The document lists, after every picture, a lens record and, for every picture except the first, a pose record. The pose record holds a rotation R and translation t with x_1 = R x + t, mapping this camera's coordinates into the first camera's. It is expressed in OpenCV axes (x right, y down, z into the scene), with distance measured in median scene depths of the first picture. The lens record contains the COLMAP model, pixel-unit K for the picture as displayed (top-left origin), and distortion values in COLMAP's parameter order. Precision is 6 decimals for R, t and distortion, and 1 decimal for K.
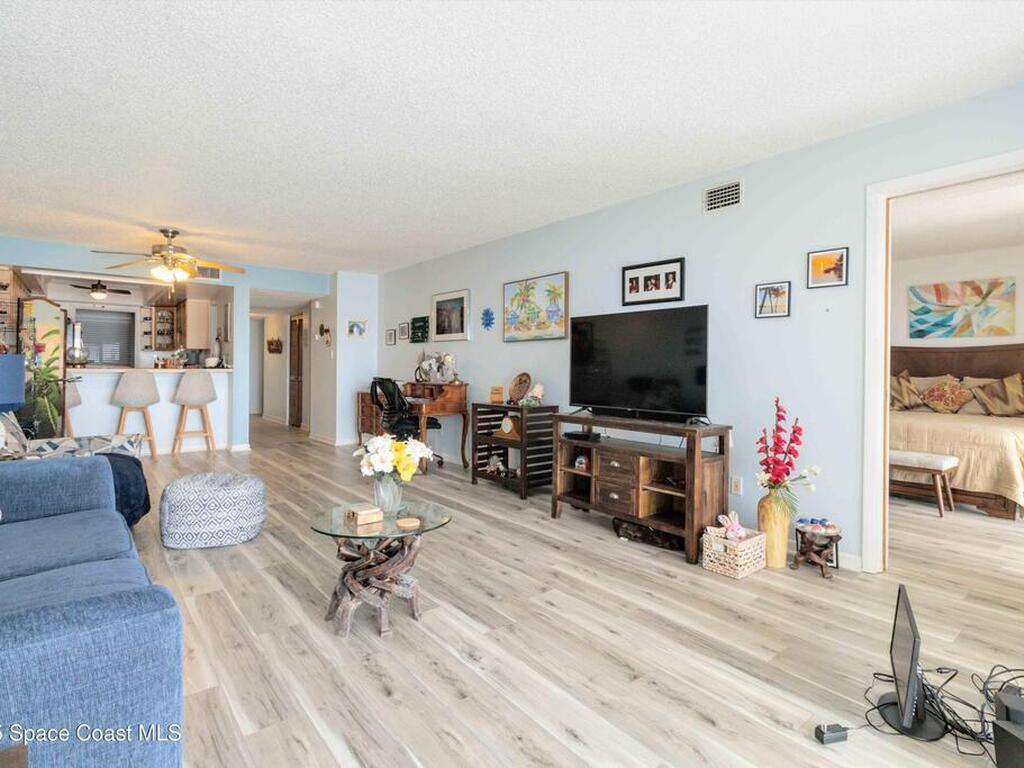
lens RADIAL K [[523.3, 0, 518.5], [0, 523.3, 373.3], [0, 0, 1]] dist [0.000826, -0.000017]
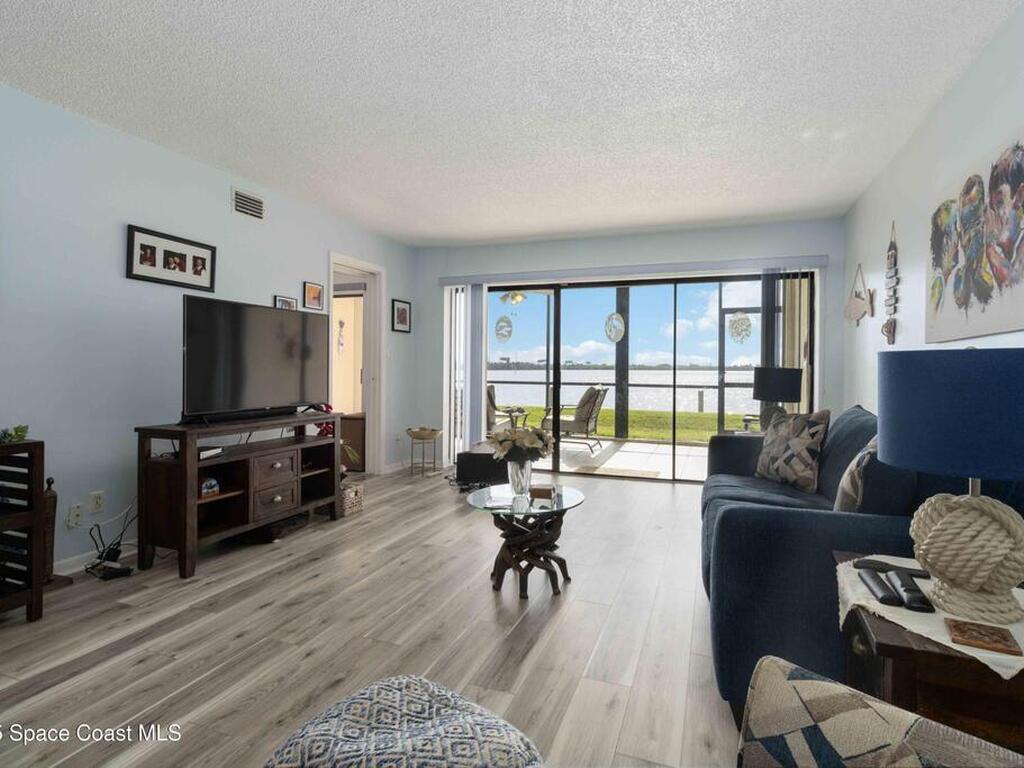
lens RADIAL K [[523.3, 0, 516.1], [0, 523.3, 379.9], [0, 0, 1]] dist [0.000826, -0.000017]
pose [[-0.488454, -0.028643, 0.872119, -0.784289], [0.001912, 0.999424, 0.033895, -0.012373], [-0.872588, 0.018224, -0.488117, 0.993010]]
